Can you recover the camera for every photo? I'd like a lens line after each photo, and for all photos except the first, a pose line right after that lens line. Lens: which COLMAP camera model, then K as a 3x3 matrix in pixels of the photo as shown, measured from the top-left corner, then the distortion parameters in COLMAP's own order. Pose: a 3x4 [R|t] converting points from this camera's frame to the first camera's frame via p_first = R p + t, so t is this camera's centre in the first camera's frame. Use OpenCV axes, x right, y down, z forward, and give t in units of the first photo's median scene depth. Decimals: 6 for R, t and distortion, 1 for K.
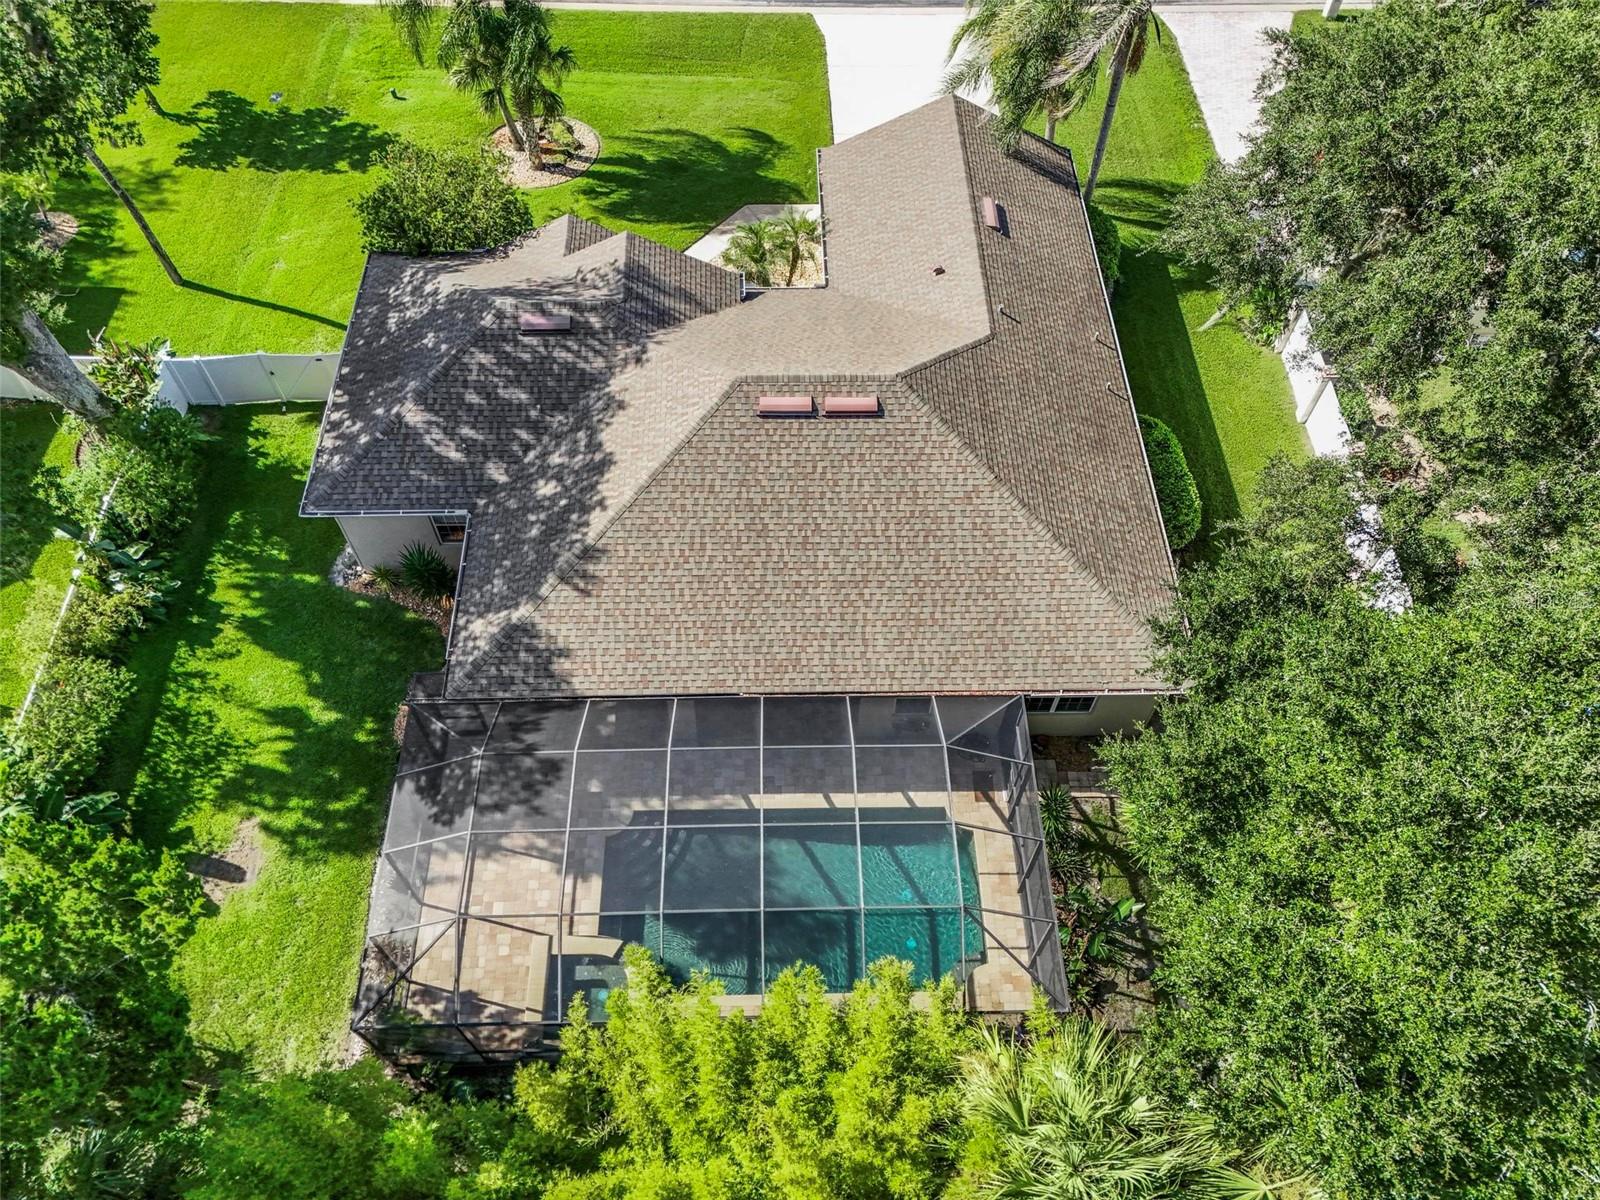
lens RADIAL K [[1180.7, 0, 831.7], [0, 1180.7, 590.4], [0, 0, 1]] dist [0.001599, 0.000220]
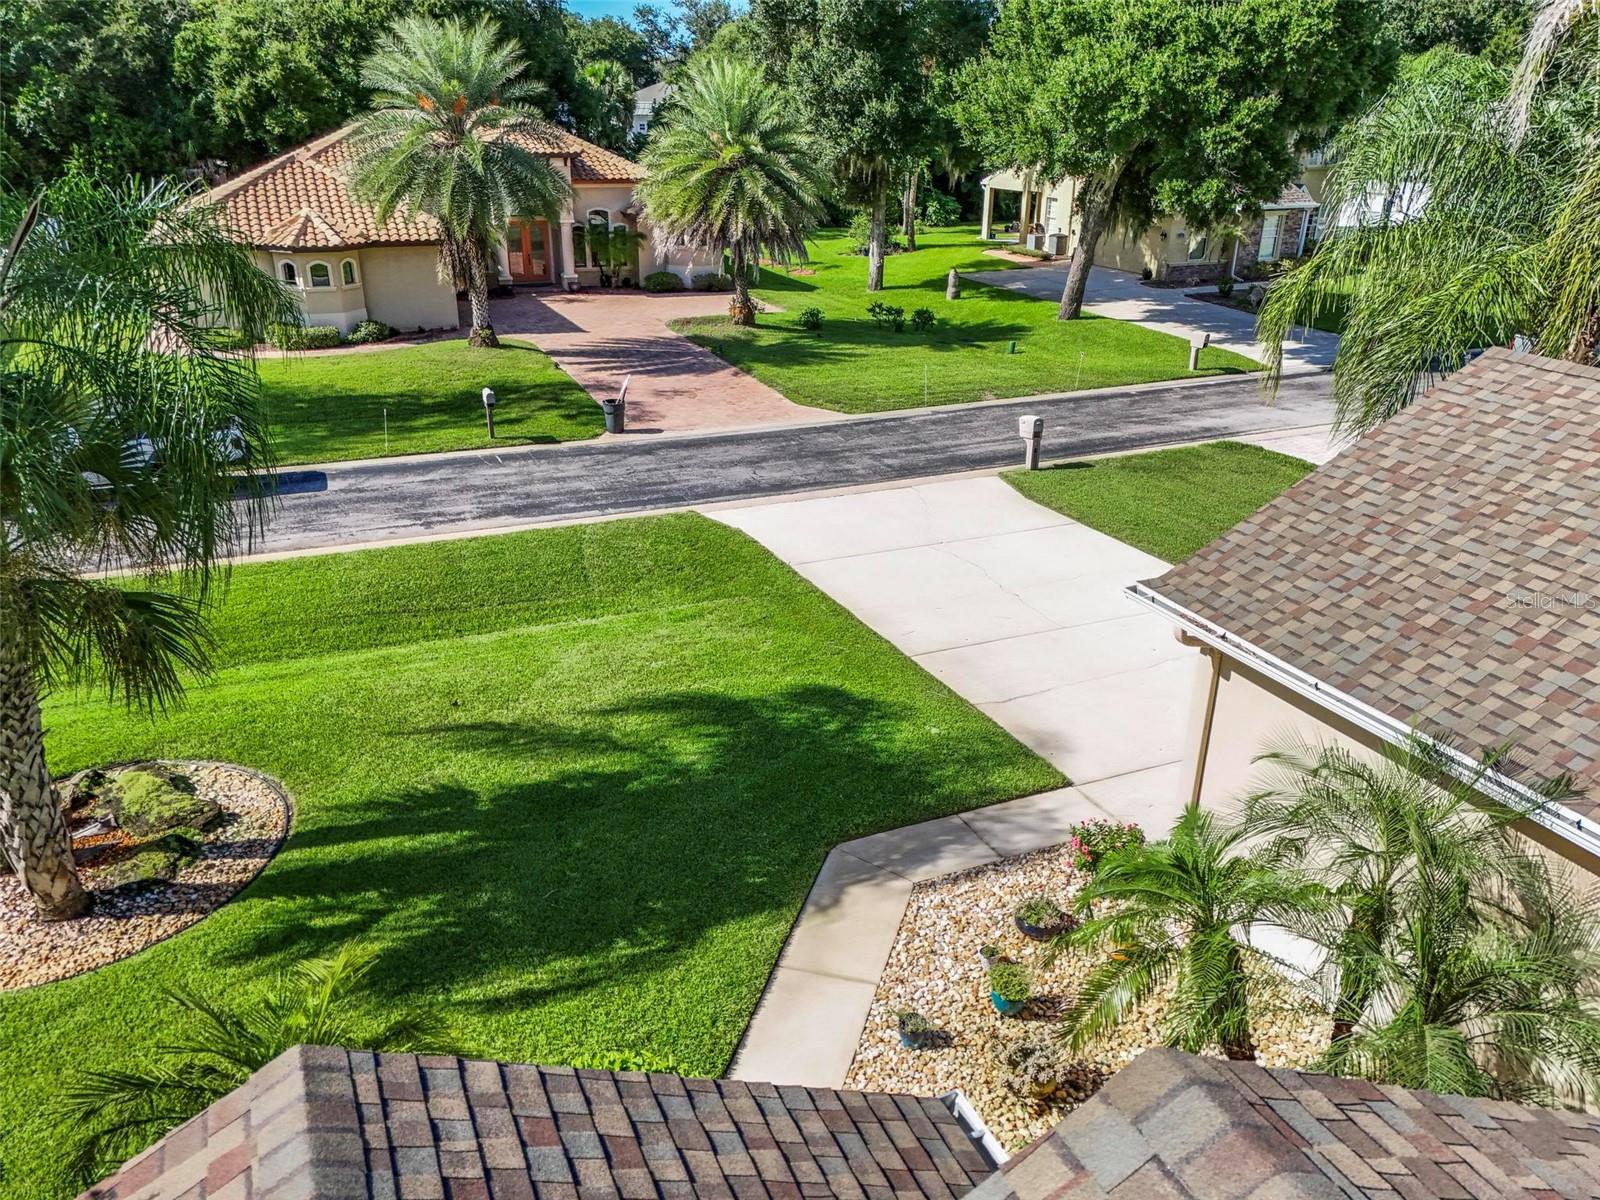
lens RADIAL K [[1180.7, 0, 831.7], [0, 1180.7, 590.4], [0, 0, 1]] dist [0.001599, 0.000220]
pose [[0.924987, -0.151576, 0.348458, -0.172106], [0.317883, 0.811085, -0.491011, -0.231589], [-0.208204, 0.564948, 0.798427, 0.718796]]
